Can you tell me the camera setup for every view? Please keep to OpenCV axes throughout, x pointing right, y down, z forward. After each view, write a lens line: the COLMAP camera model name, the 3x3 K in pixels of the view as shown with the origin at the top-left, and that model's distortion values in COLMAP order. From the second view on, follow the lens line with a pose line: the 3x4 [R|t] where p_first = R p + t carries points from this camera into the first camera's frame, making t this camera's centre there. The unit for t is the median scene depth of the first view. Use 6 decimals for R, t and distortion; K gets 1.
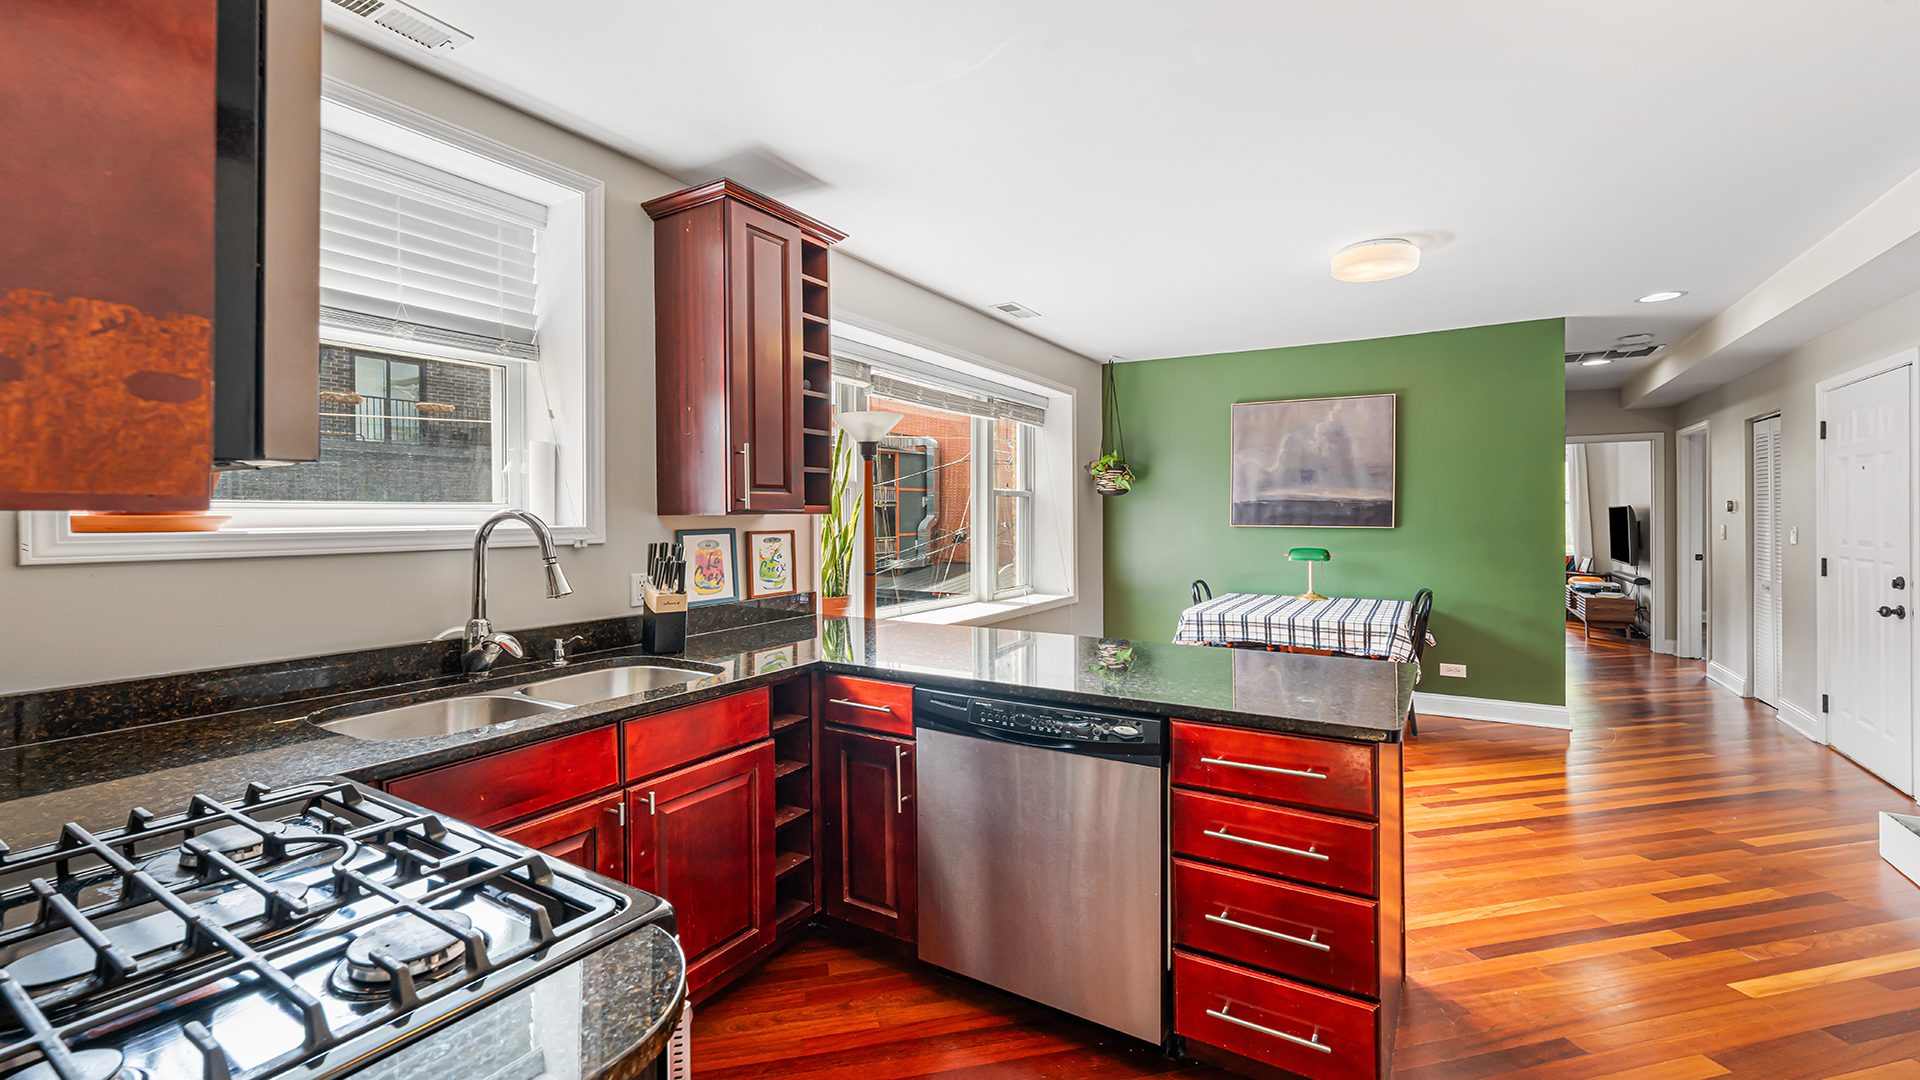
lens RADIAL K [[816.8, 0, 975.3], [0, 816.8, 515.5], [0, 0, 1]] dist [0.001603, -0.000781]
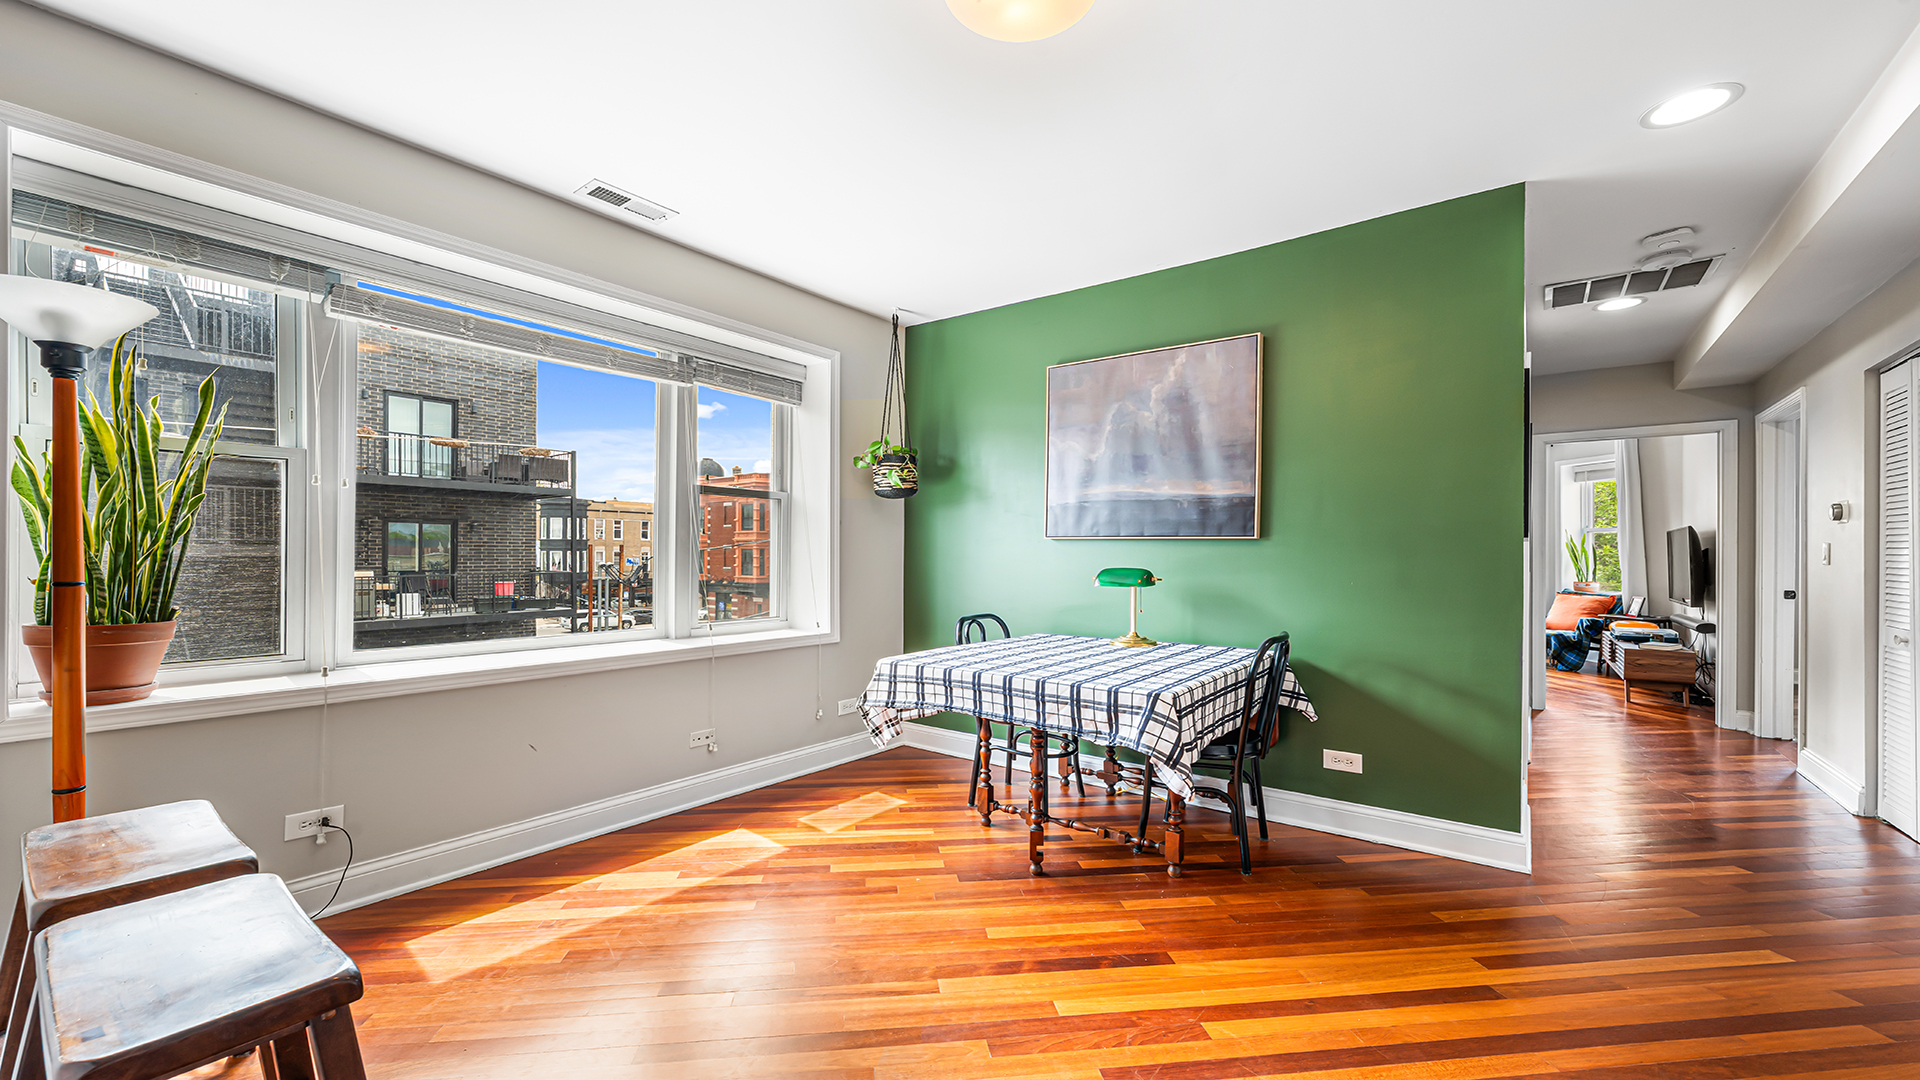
lens RADIAL K [[747.8, 0, 975.2], [0, 747.8, 557.3], [0, 0, 1]] dist [-0.002797, -0.000005]
pose [[0.992858, 0.007145, -0.119086, 0.352525], [-0.007307, 0.999973, -0.000920, 0.032248], [0.119076, 0.001784, 0.992884, 0.371670]]
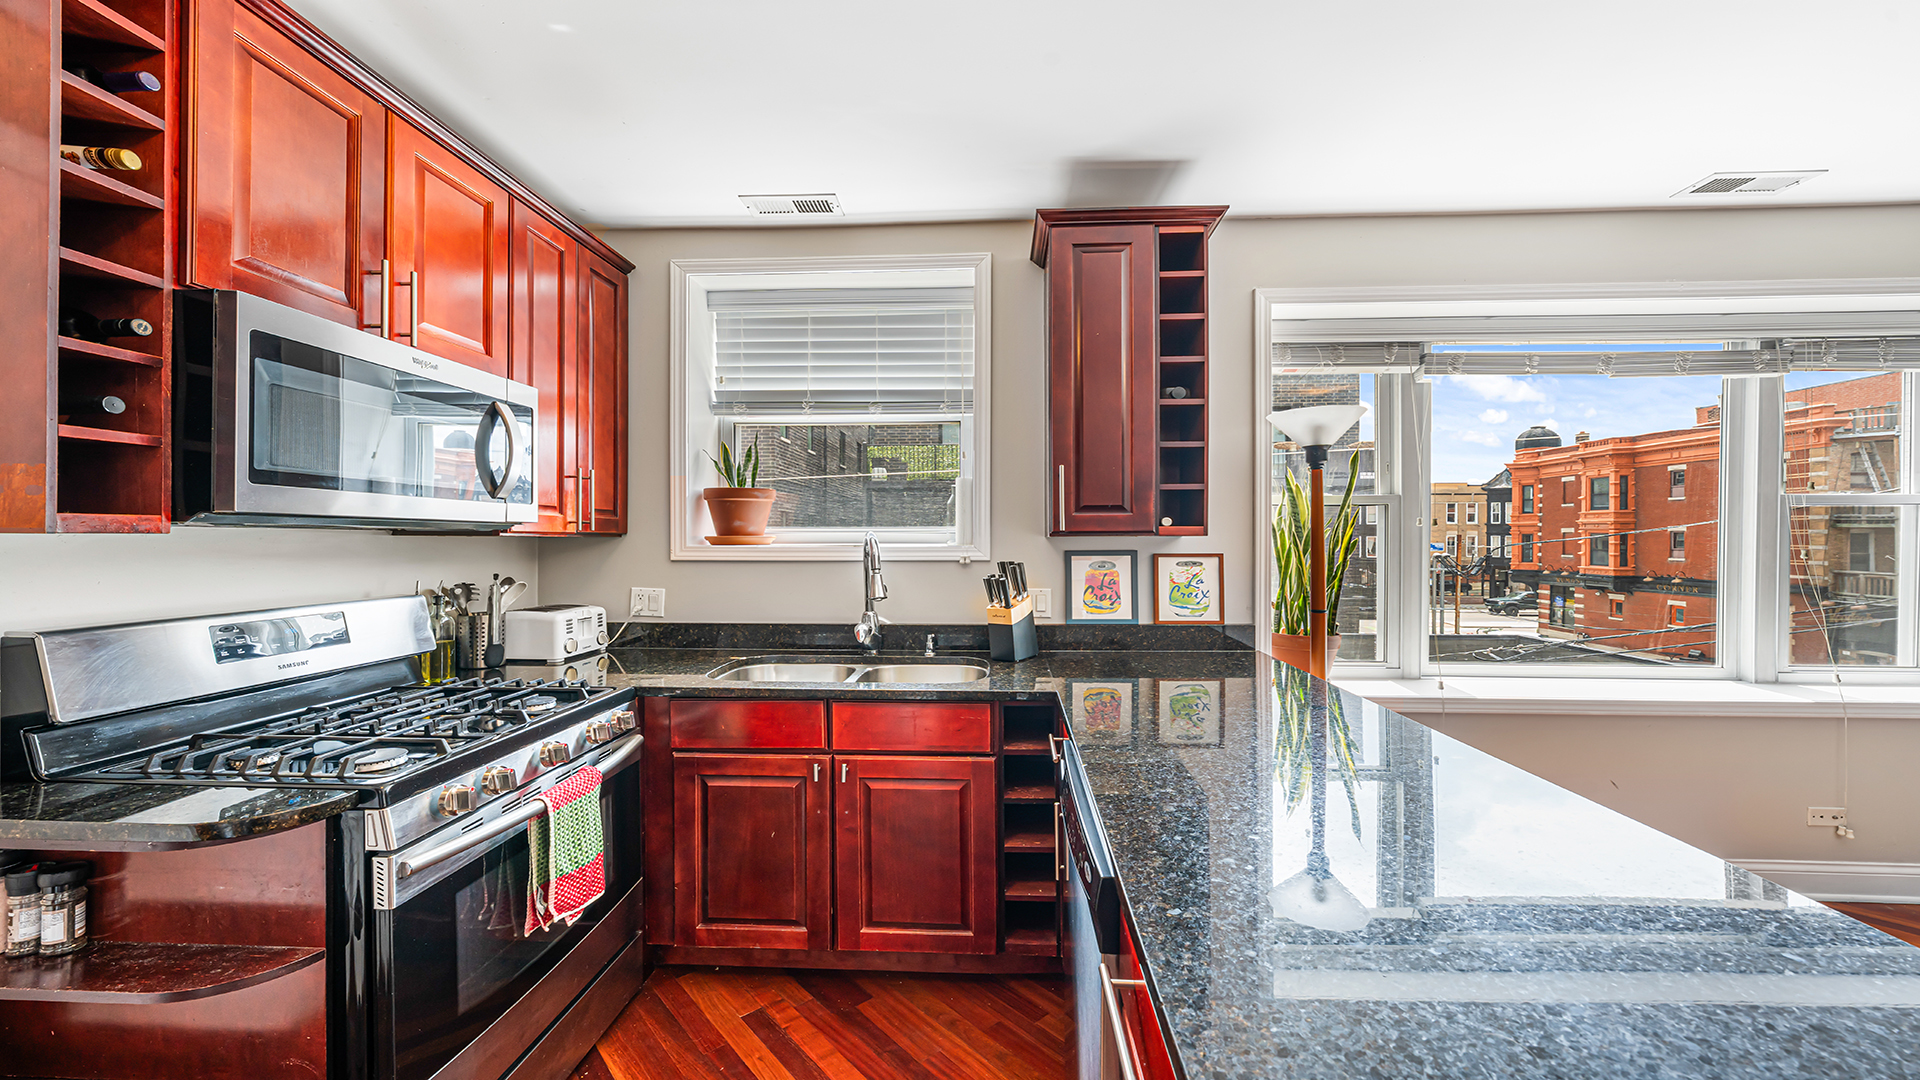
lens RADIAL K [[747.8, 0, 953.9], [0, 747.8, 542.4], [0, 0, 1]] dist [-0.002797, -0.000005]
pose [[0.450360, 0.009105, -0.892801, 0.236311], [-0.002747, 0.999957, 0.008812, -0.000672], [0.892843, -0.001516, 0.450365, 0.228486]]
